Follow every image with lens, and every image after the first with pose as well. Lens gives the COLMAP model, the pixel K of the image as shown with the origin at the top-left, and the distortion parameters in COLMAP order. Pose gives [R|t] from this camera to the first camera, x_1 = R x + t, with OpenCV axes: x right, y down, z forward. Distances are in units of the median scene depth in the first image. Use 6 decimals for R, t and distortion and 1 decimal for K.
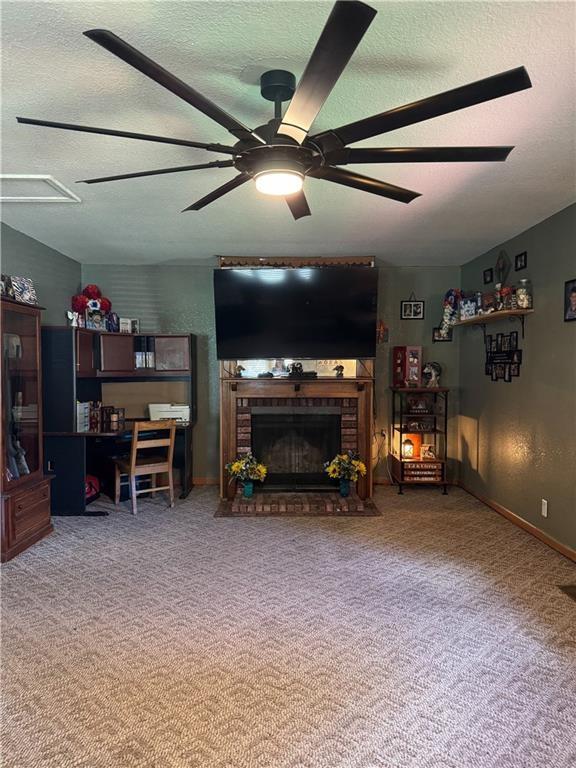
lens RADIAL K [[538.2, 0, 287.3], [0, 538.2, 381.5], [0, 0, 1]] dist [0.054386, -0.032562]
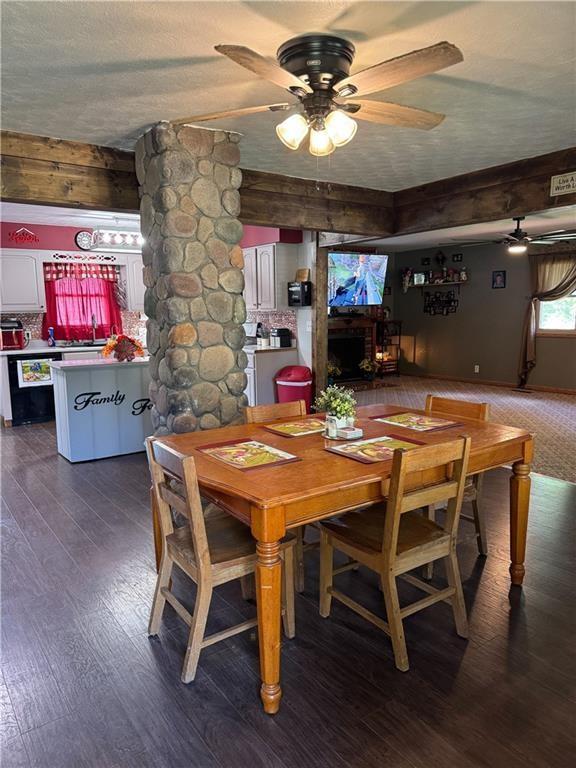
lens RADIAL K [[538.2, 0, 288.2], [0, 538.2, 377.7], [0, 0, 1]] dist [0.054386, -0.032562]
pose [[0.832011, -0.084254, 0.548323, -1.216117], [0.034224, 0.994313, 0.100853, 0.008236], [-0.553702, -0.065145, 0.830163, -0.391830]]
